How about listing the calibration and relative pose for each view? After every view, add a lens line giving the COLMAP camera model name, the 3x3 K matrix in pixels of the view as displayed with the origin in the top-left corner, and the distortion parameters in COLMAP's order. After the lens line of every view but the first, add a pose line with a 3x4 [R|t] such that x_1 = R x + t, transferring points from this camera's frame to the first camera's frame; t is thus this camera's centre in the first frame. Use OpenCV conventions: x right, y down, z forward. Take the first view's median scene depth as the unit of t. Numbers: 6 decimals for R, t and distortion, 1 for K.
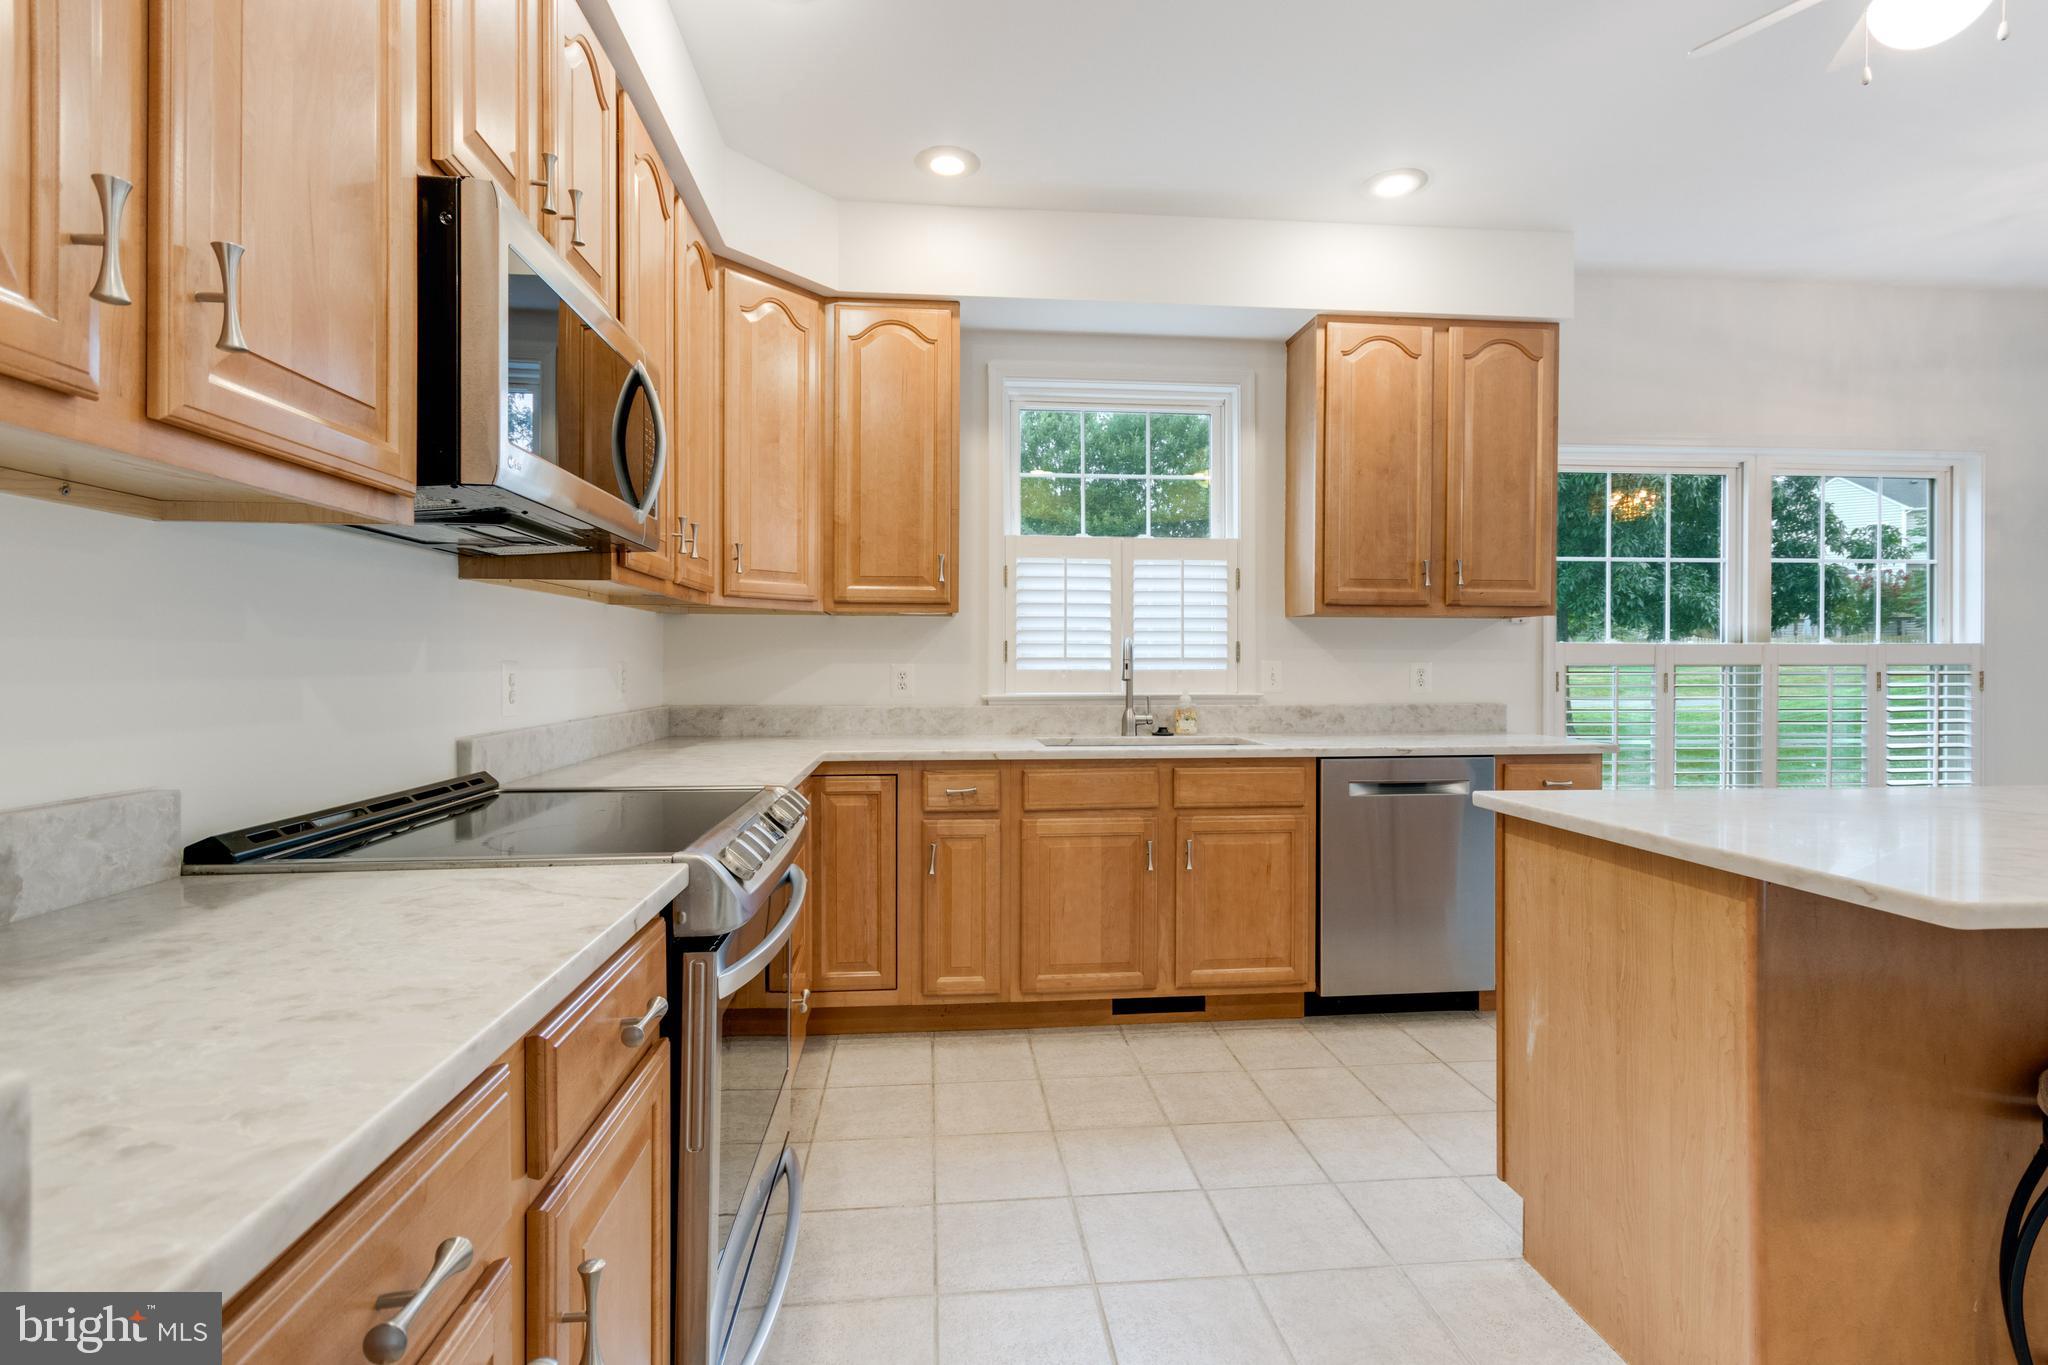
lens RADIAL K [[956.9, 0, 1024.0], [0, 956.9, 668.3], [0, 0, 1]] dist [-0.000875, 0.000205]
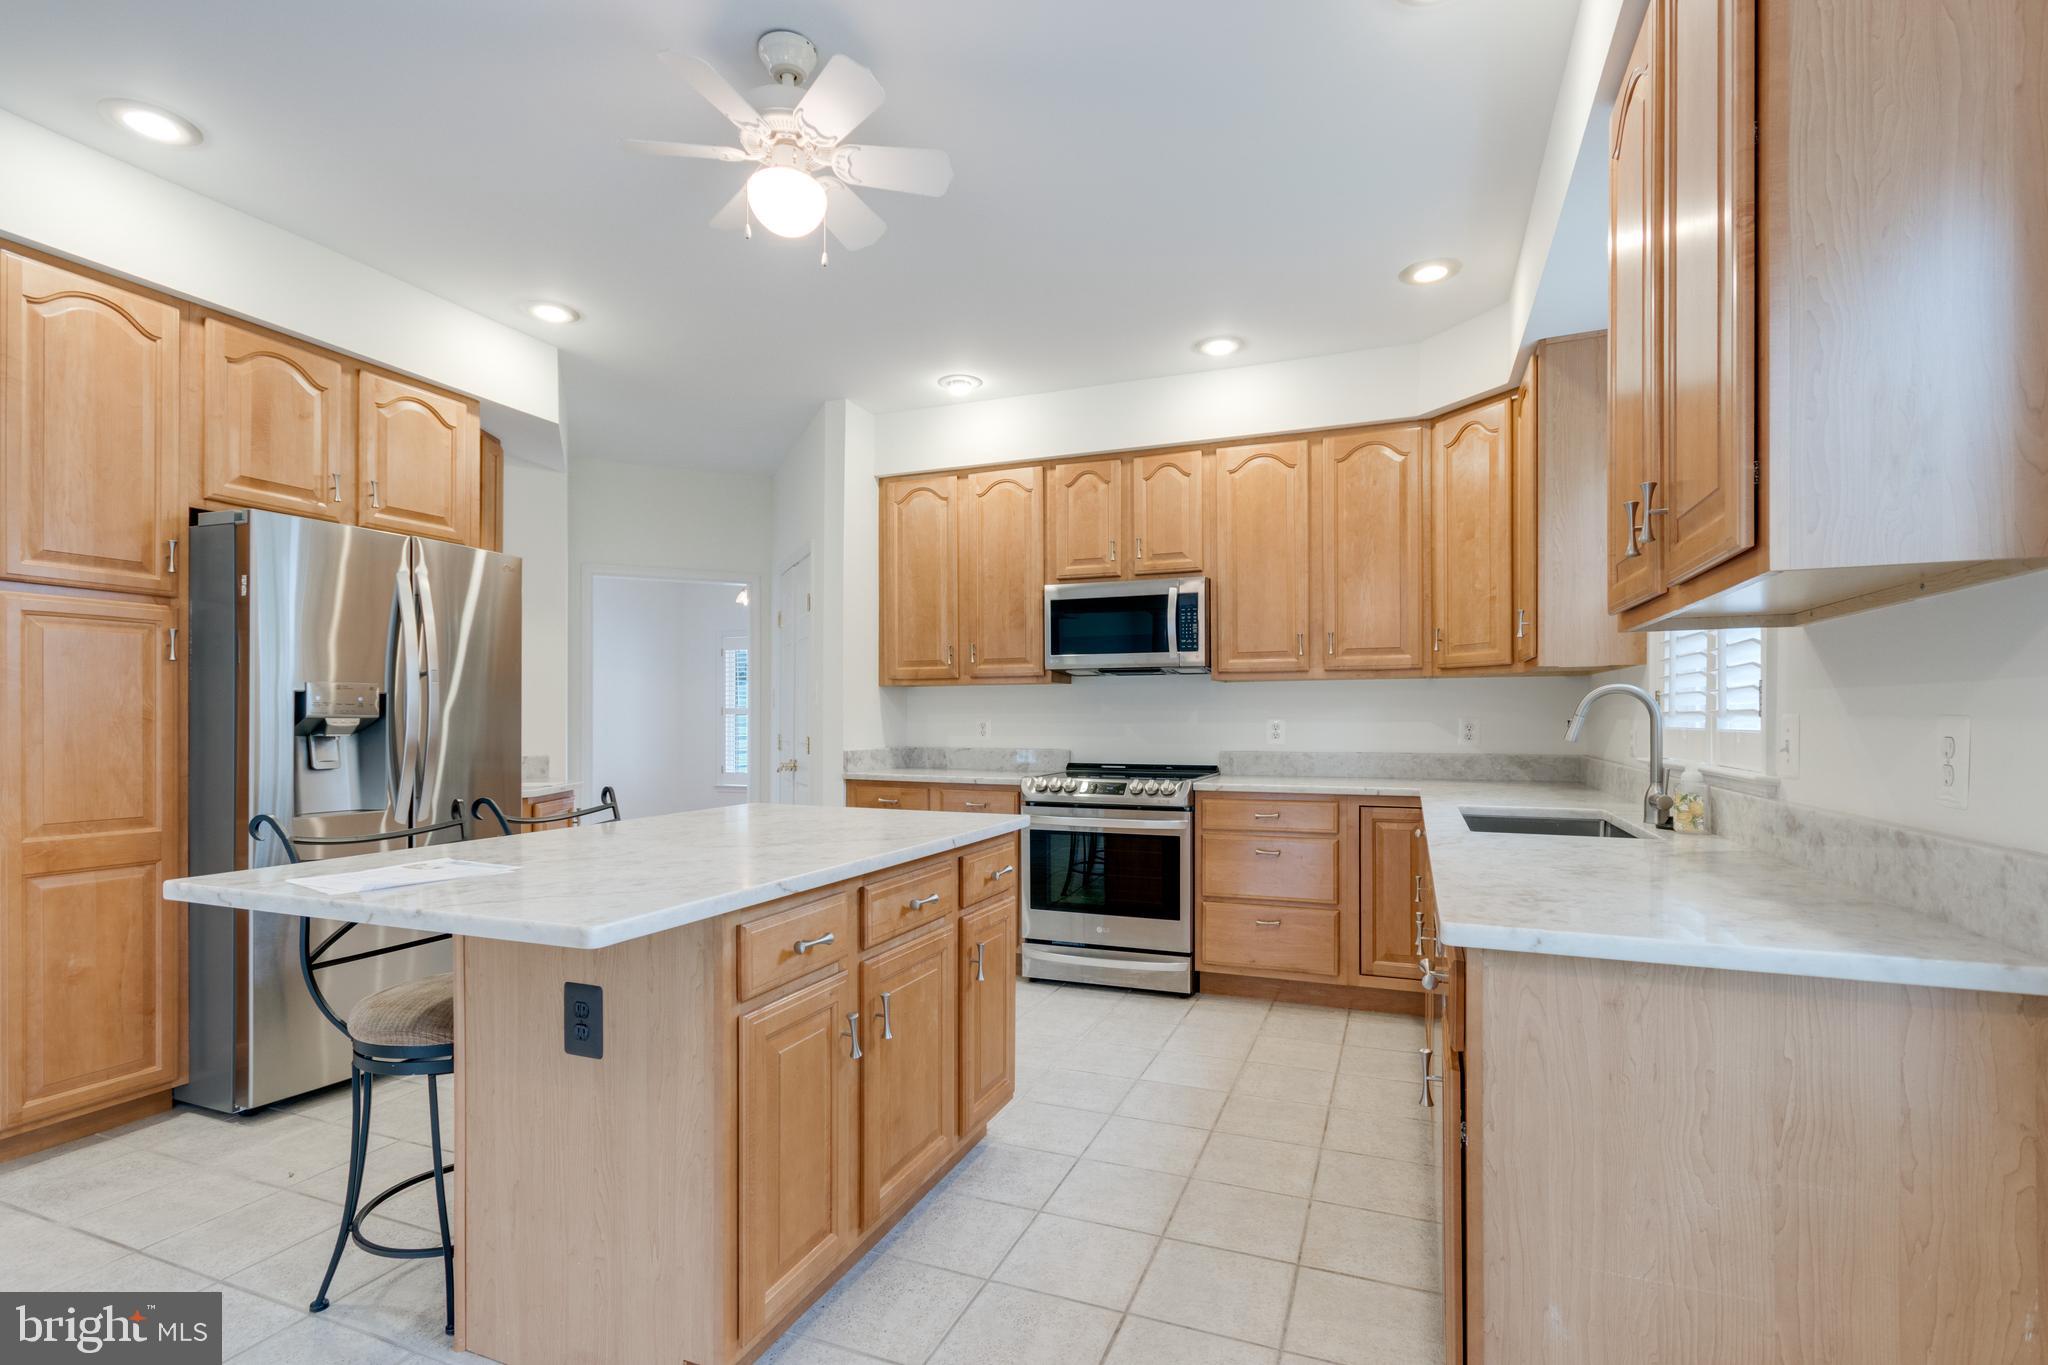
lens RADIAL K [[958.5, 0, 1026.0], [0, 958.5, 720.1], [0, 0, 1]] dist [0.001399, 0.000446]
pose [[-0.462860, 0.001720, -0.886430, 0.967125], [-0.004179, 0.999983, 0.004123, -0.005655], [0.886421, 0.005613, -0.462845, 0.940901]]
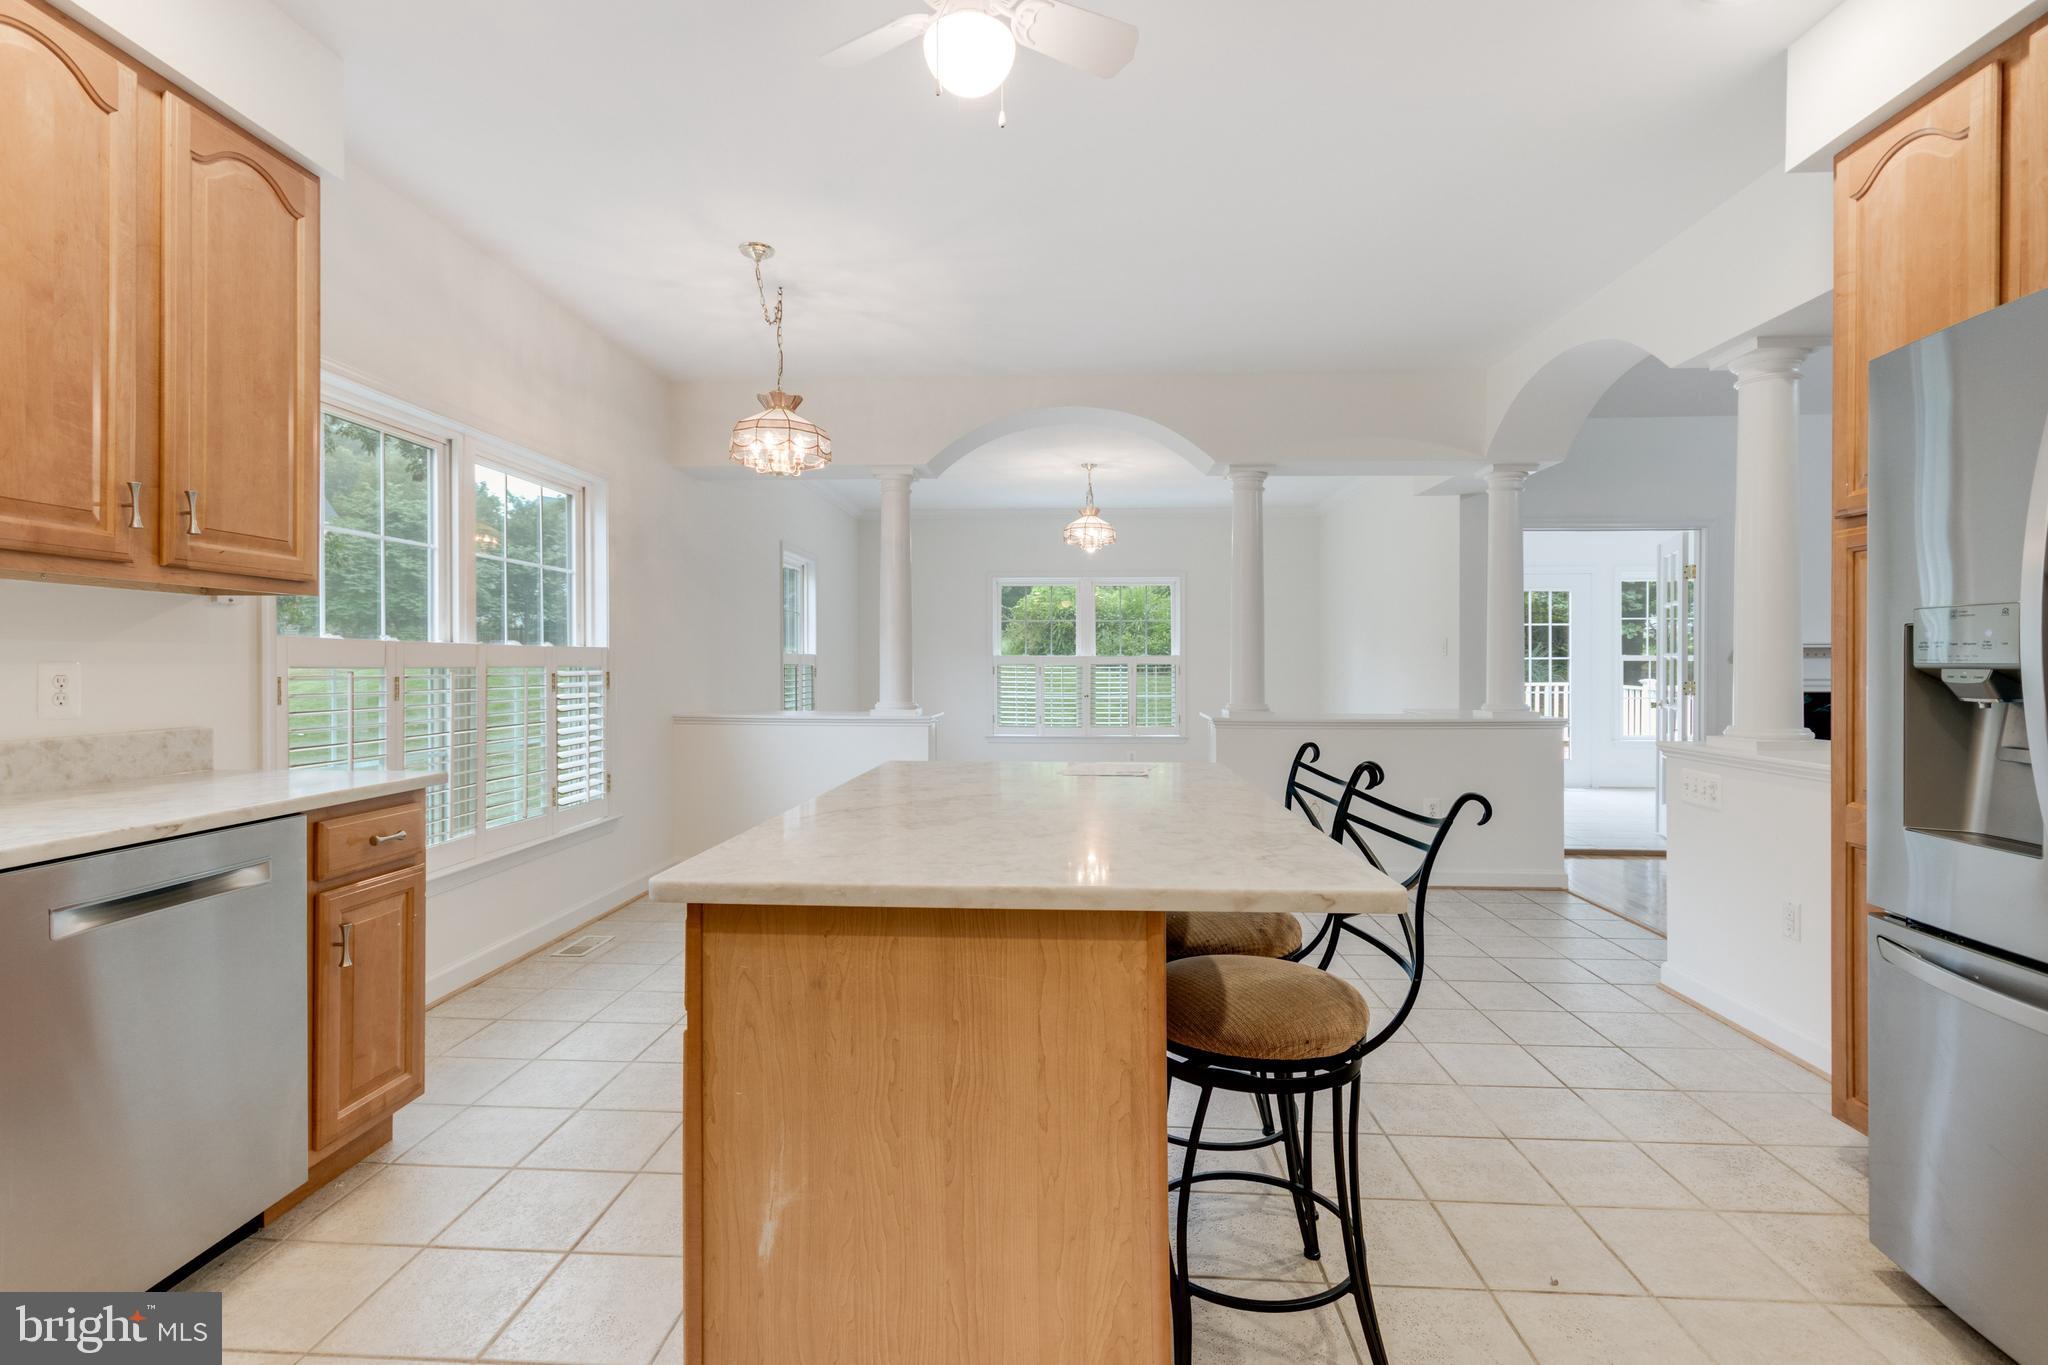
lens RADIAL K [[956.9, 0, 1024.0], [0, 956.9, 668.3], [0, 0, 1]] dist [-0.000875, 0.000205]
pose [[0.149418, -0.002924, 0.988770, -0.056754], [0.001200, 0.999995, 0.002775, -0.004378], [-0.988773, 0.000772, 0.149421, 0.394527]]
